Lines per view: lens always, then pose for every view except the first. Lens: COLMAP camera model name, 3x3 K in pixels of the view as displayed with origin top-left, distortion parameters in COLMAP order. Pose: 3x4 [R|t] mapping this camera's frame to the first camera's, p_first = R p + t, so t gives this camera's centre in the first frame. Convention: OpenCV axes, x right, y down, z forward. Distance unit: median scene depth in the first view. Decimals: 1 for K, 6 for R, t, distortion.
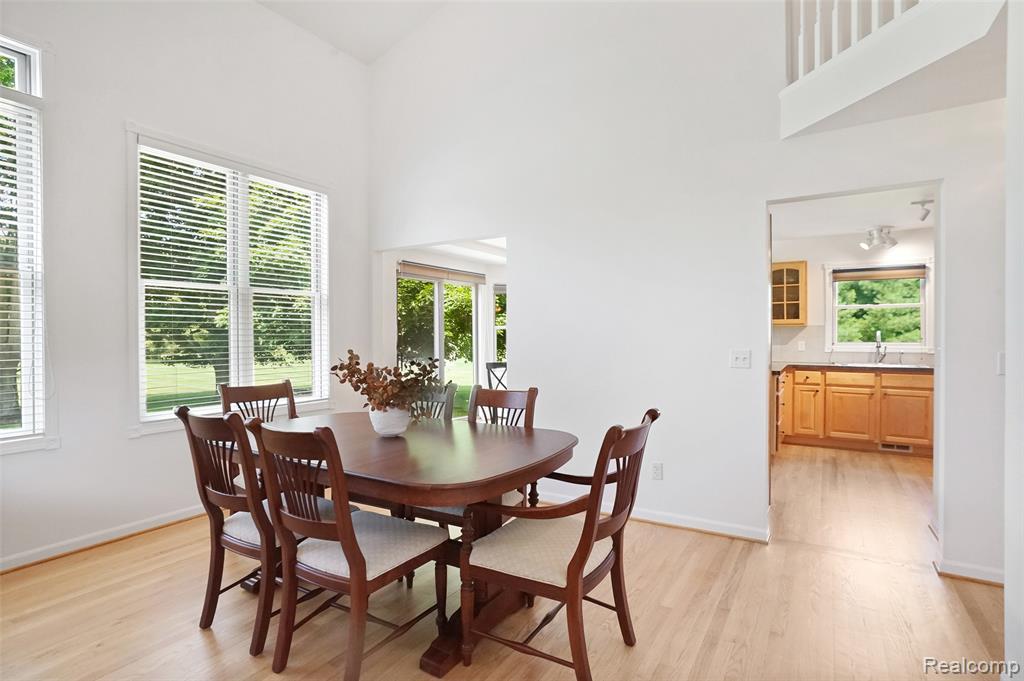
lens RADIAL K [[515.4, 0, 511.8], [0, 515.4, 338.5], [0, 0, 1]] dist [-0.002698, 0.001245]
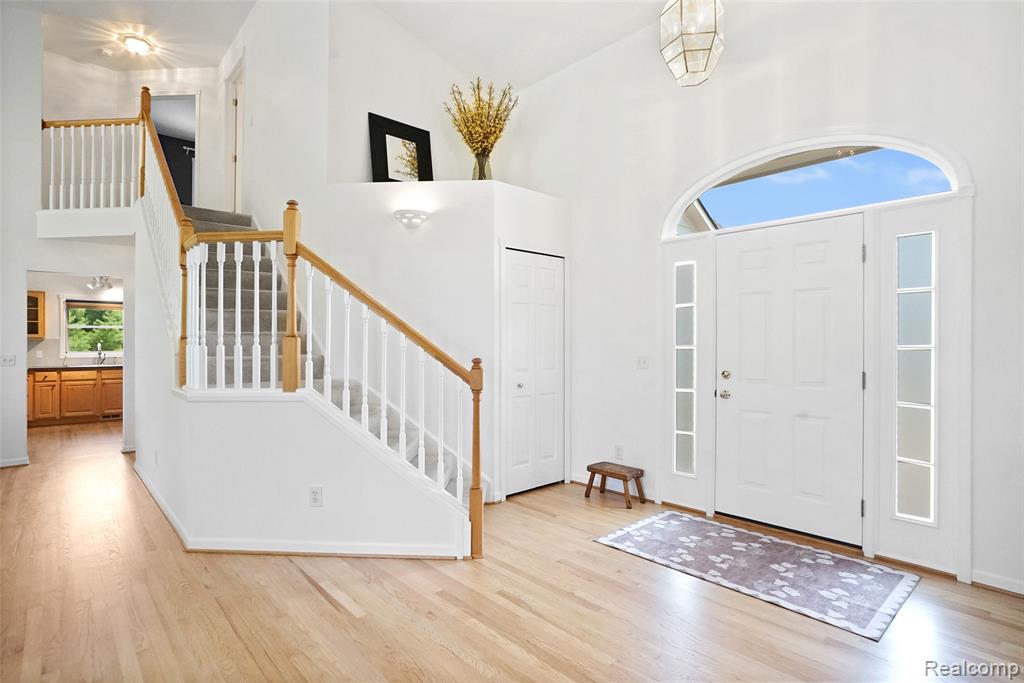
lens RADIAL K [[515.4, 0, 513.9], [0, 515.4, 341.5], [0, 0, 1]] dist [-0.002698, 0.001245]
pose [[0.285151, 0.006666, 0.958459, -0.402561], [0.008915, 0.999914, -0.009607, 0.005517], [-0.958441, 0.011284, 0.285067, -0.614075]]
